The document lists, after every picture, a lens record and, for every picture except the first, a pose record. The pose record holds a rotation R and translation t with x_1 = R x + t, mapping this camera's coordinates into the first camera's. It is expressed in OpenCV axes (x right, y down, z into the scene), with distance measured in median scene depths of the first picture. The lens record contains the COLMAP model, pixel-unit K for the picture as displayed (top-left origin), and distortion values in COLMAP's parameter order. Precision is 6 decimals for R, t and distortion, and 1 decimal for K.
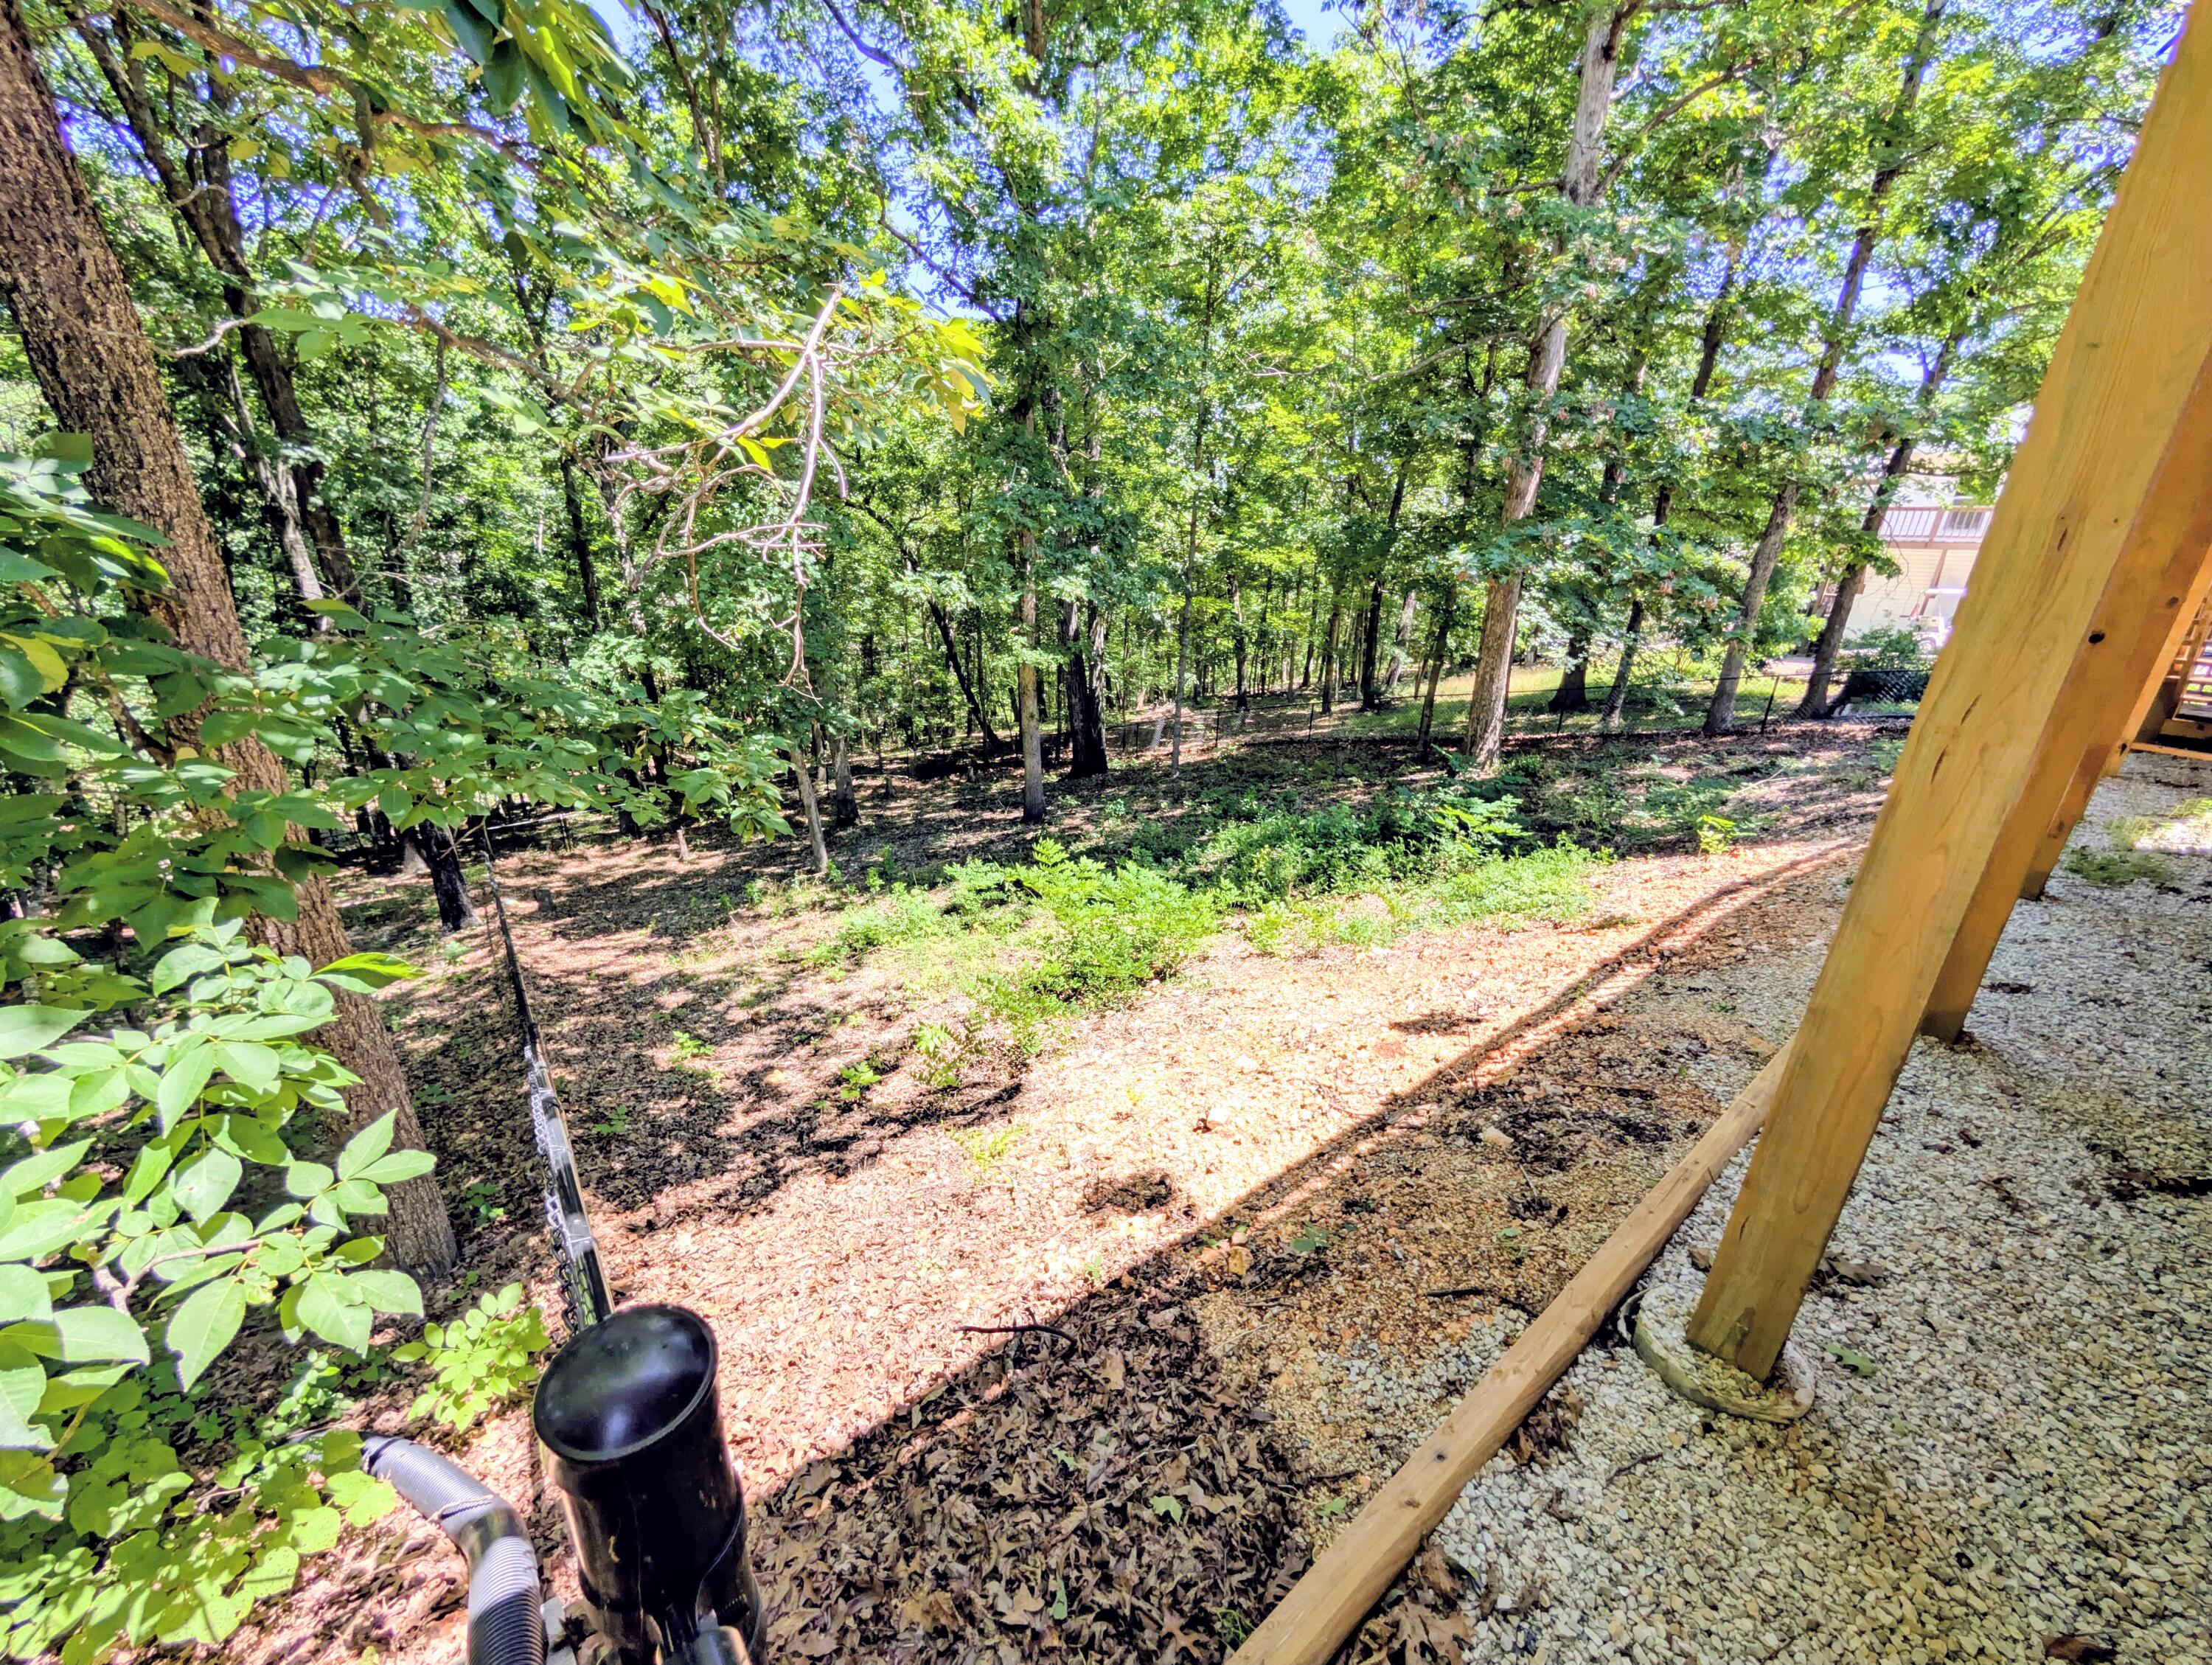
lens RADIAL K [[839.4, 0, 1106.0], [0, 839.4, 832.5], [0, 0, 1]] dist [0.001463, -0.000100]
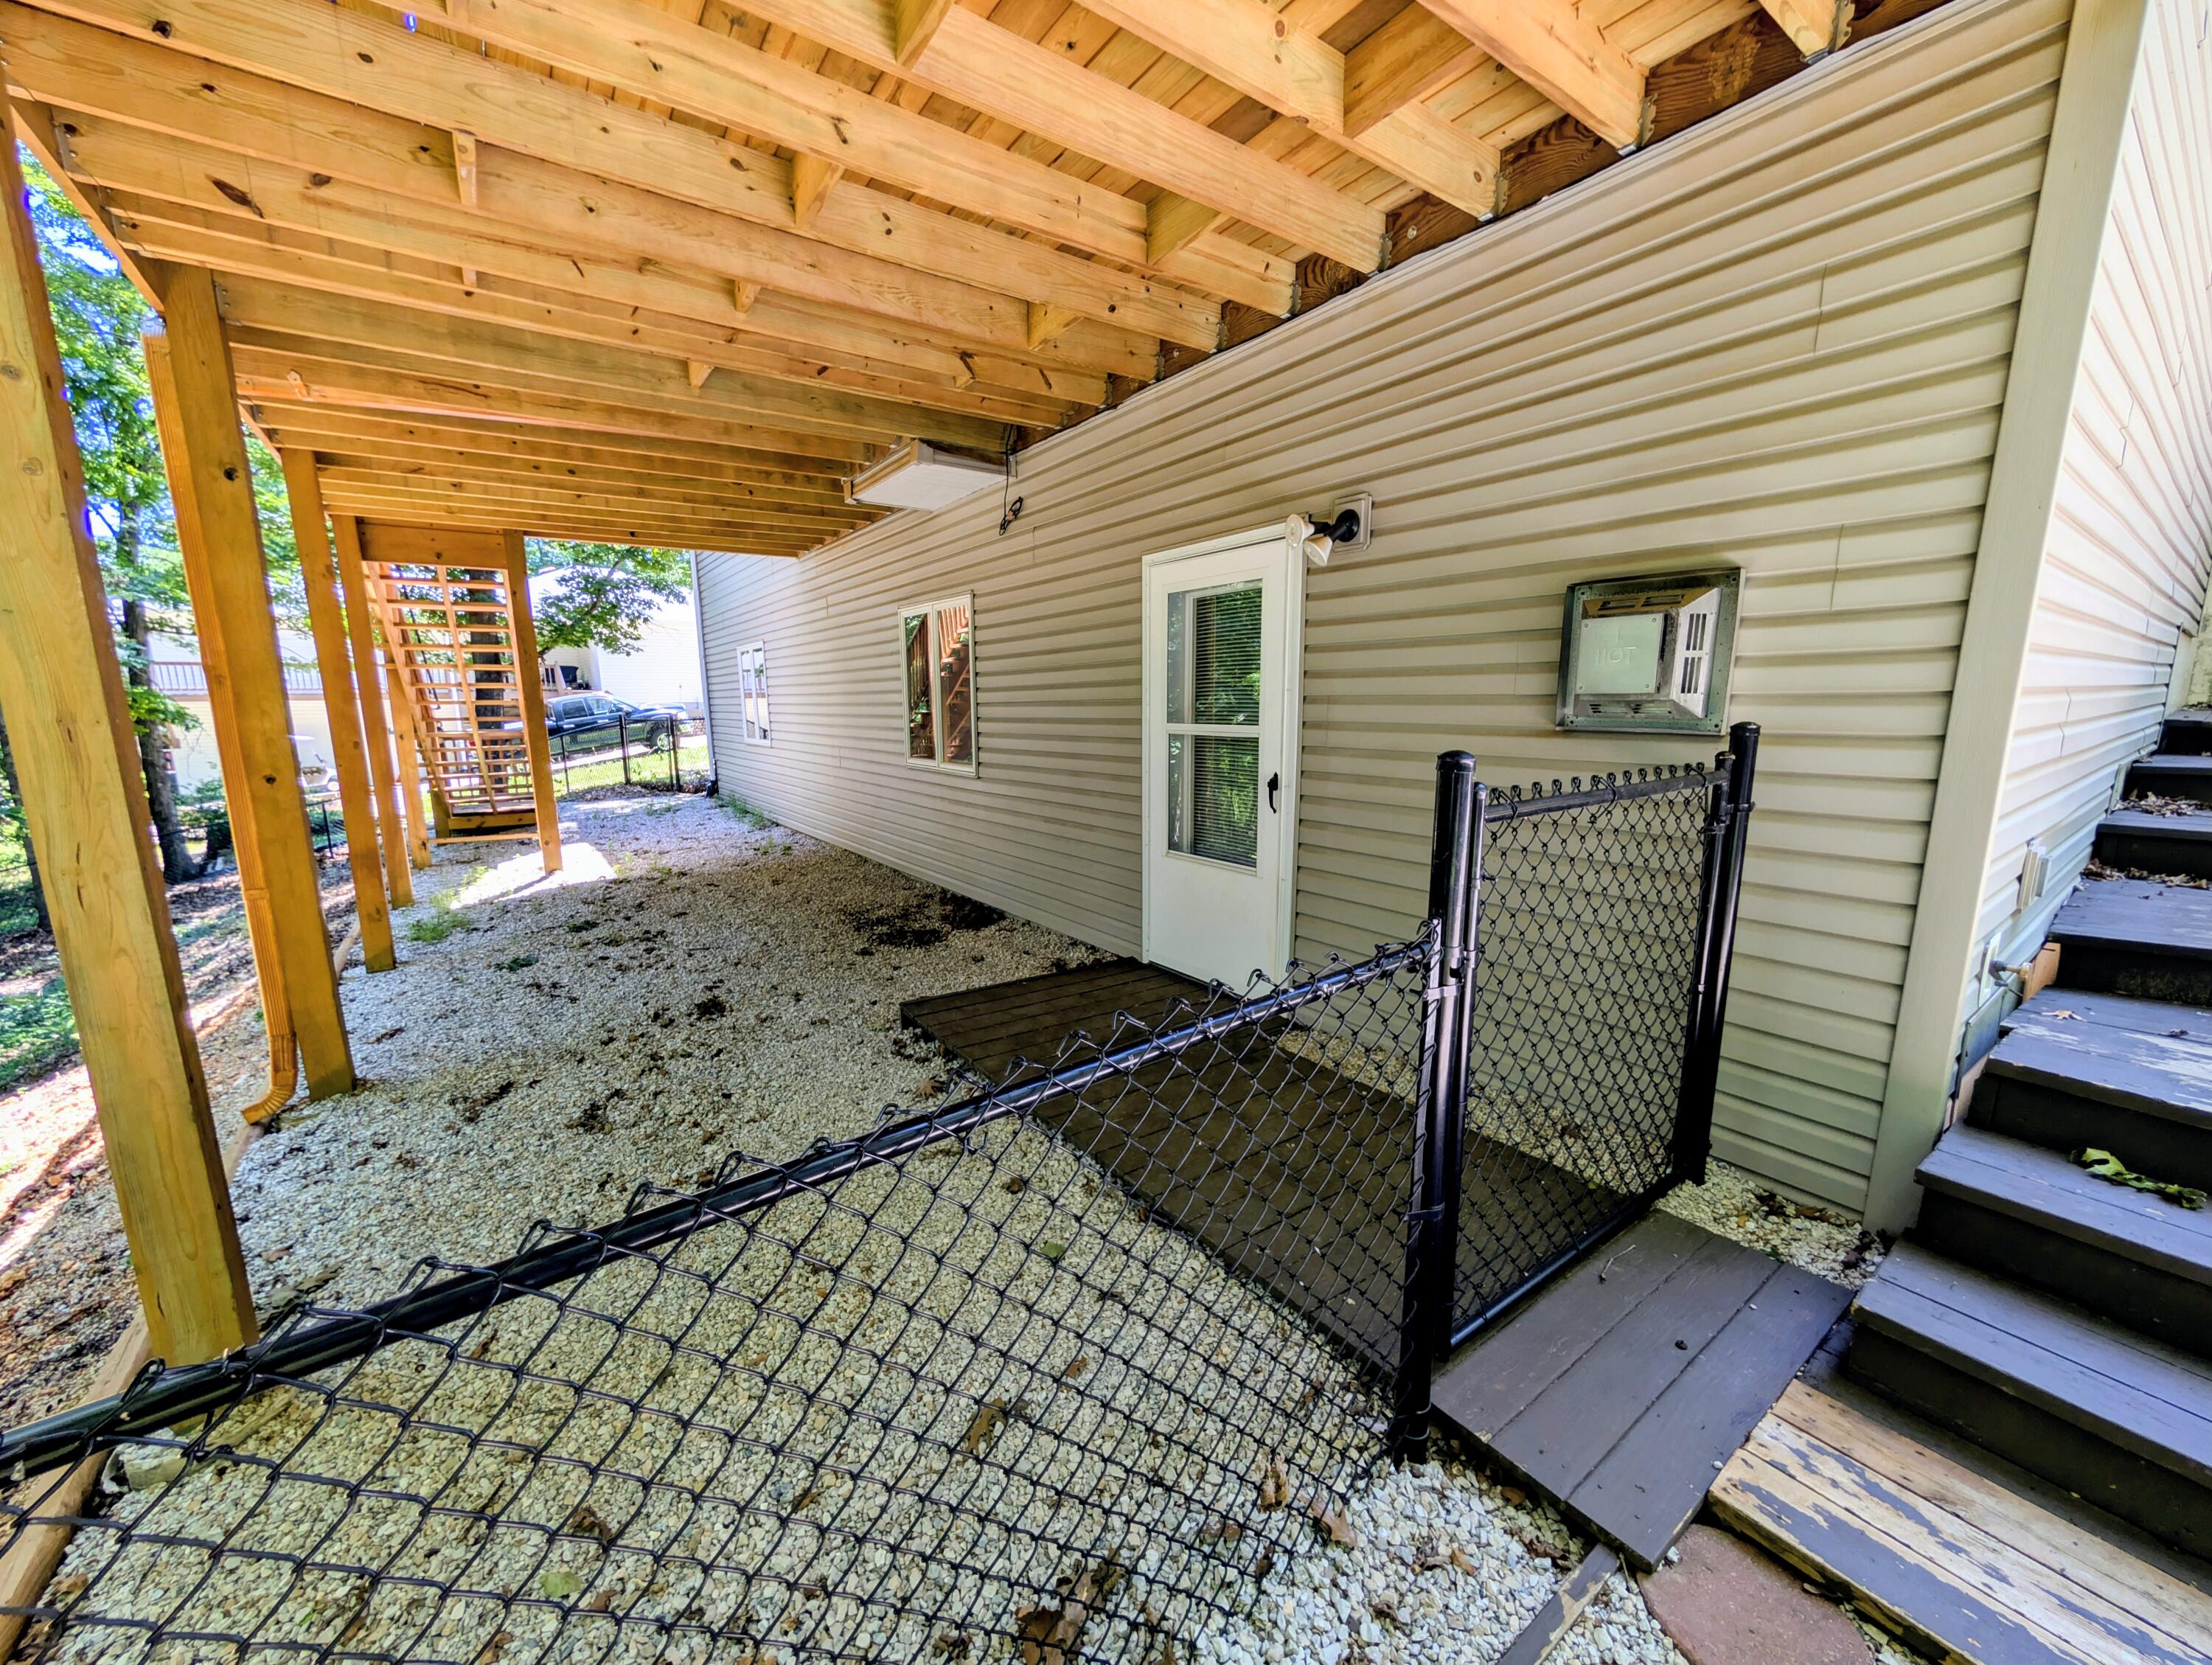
lens RADIAL K [[839.4, 0, 1106.0], [0, 839.4, 832.5], [0, 0, 1]] dist [0.001463, -0.000100]
pose [[0.038822, -0.189789, 0.981057, -0.097262], [0.347302, 0.923151, 0.164843, 0.060116], [-0.936949, 0.334324, 0.101753, -0.260526]]
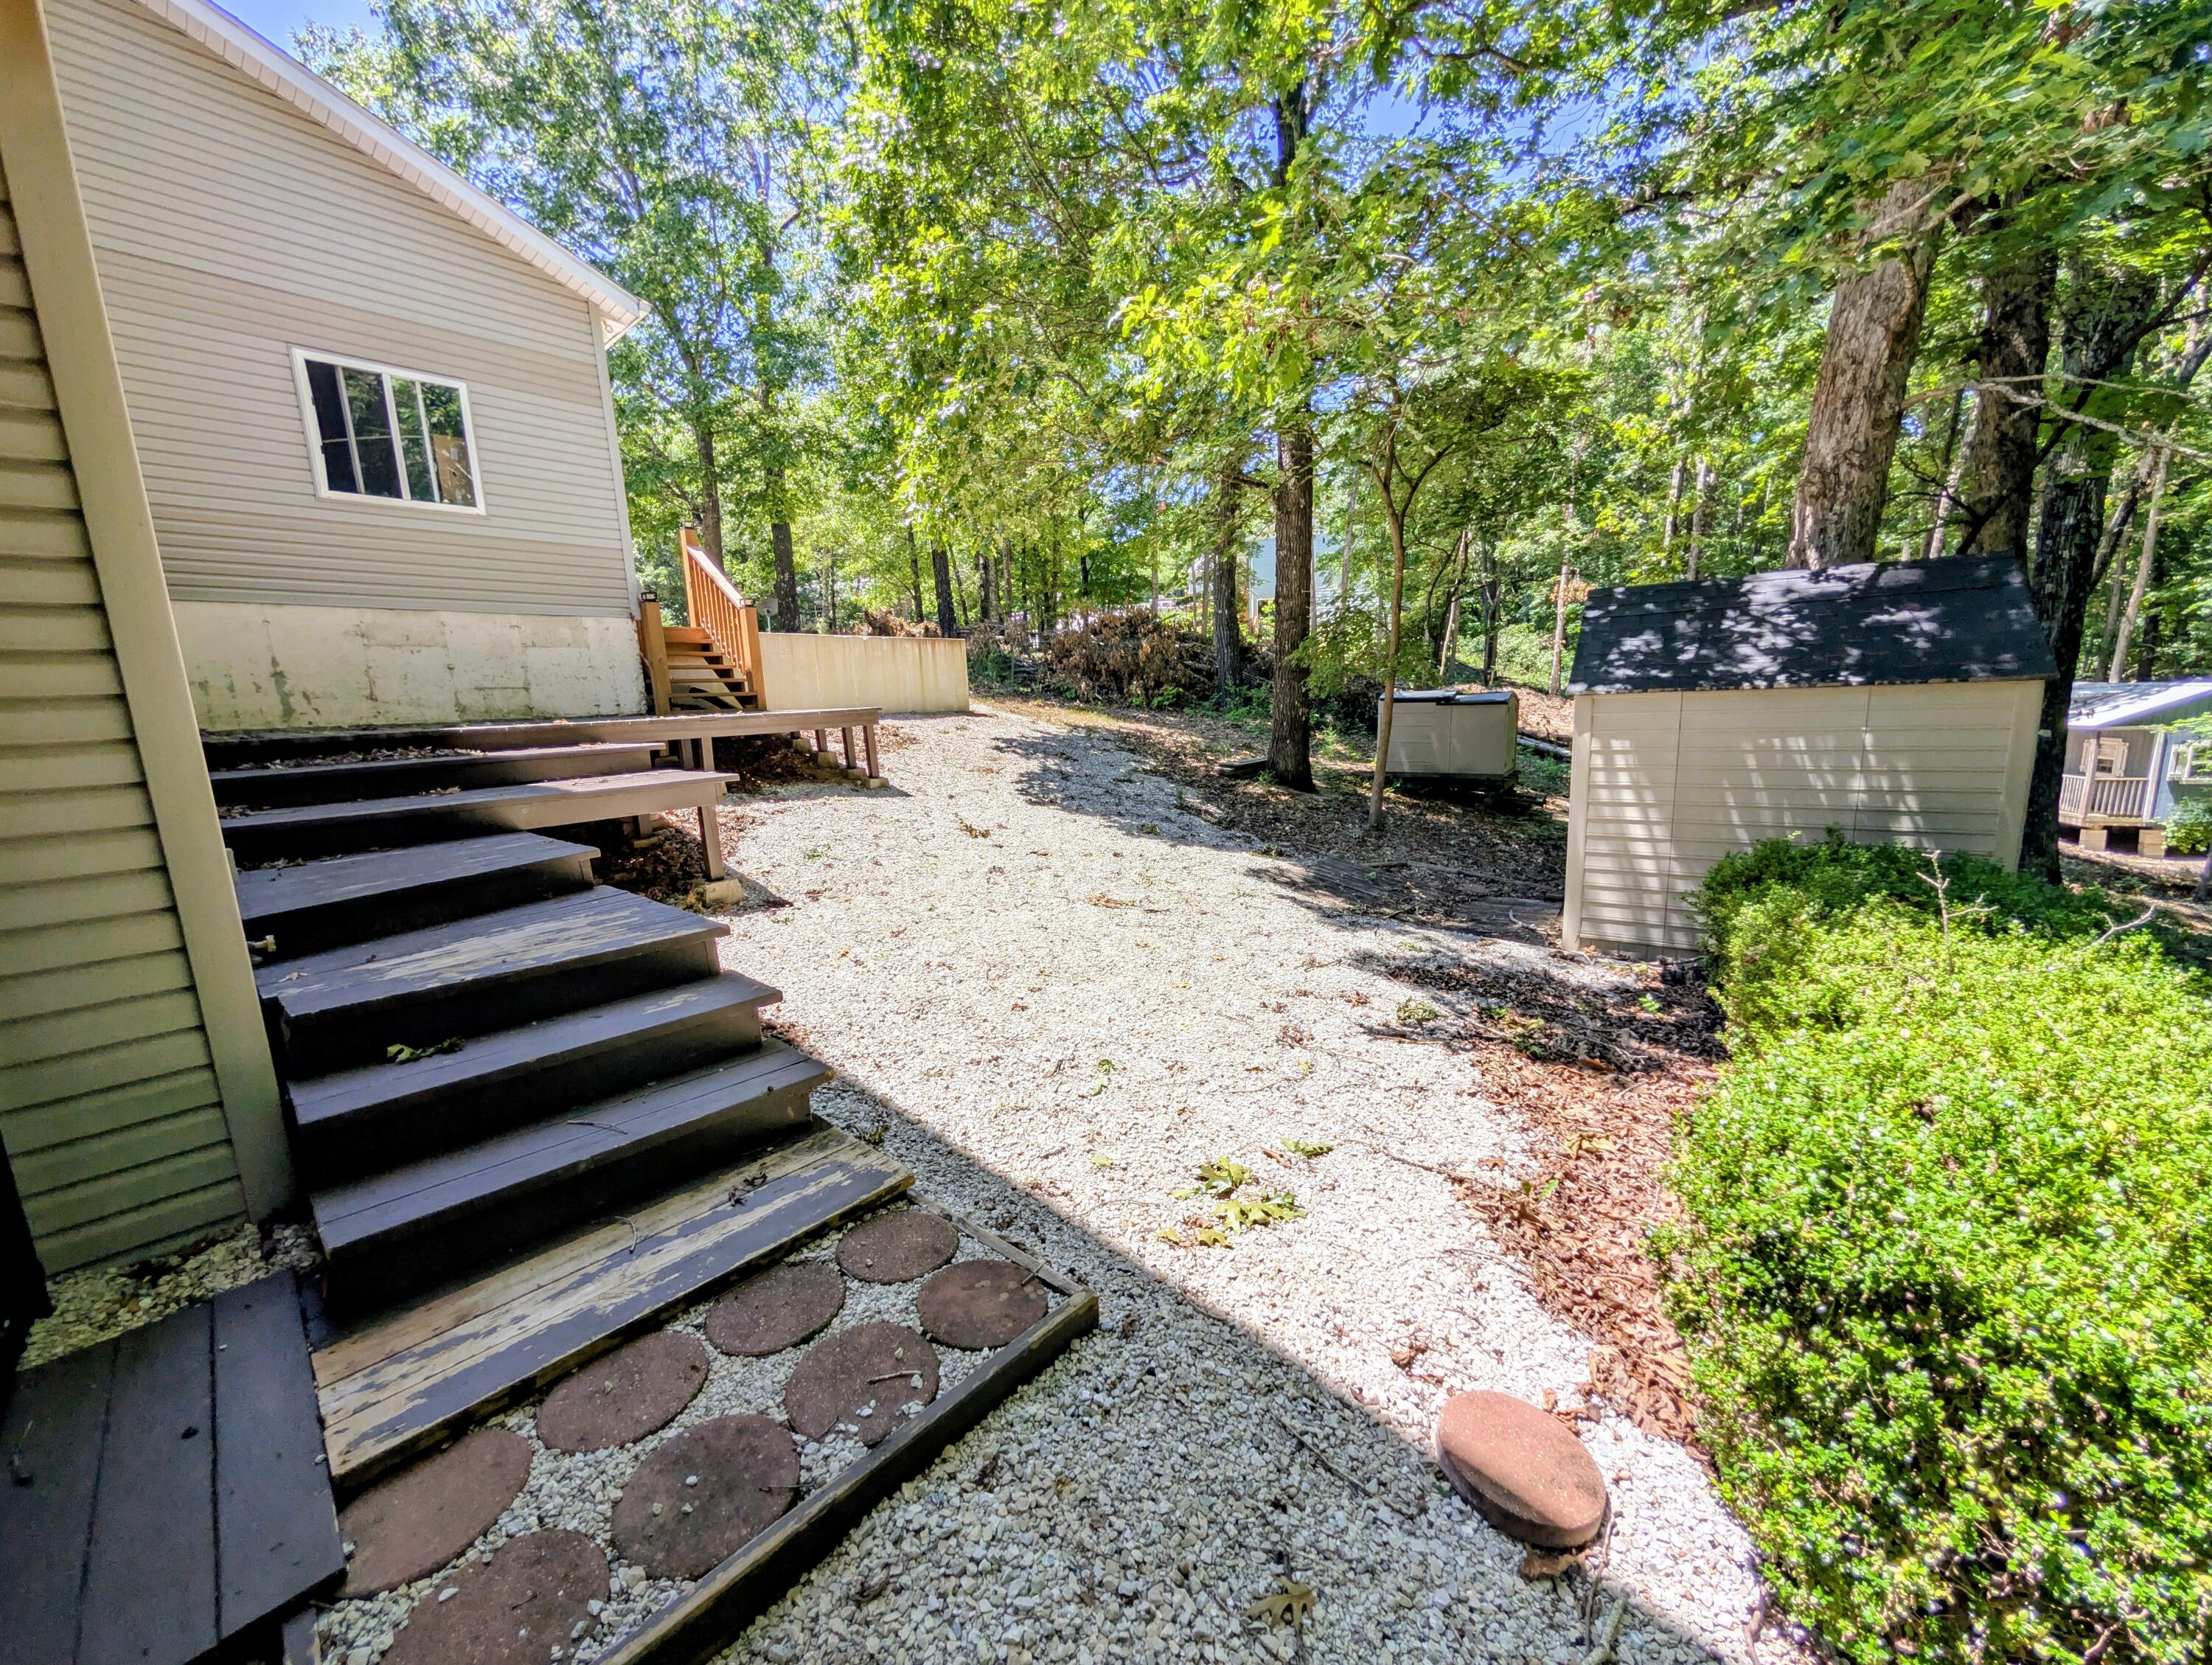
lens RADIAL K [[839.4, 0, 1106.0], [0, 839.4, 832.5], [0, 0, 1]] dist [0.001463, -0.000100]
pose [[-0.983303, 0.041681, -0.177140, 0.387653], [-0.047591, 0.880640, 0.471390, -0.087674], [0.175644, 0.471949, -0.863952, 1.207842]]
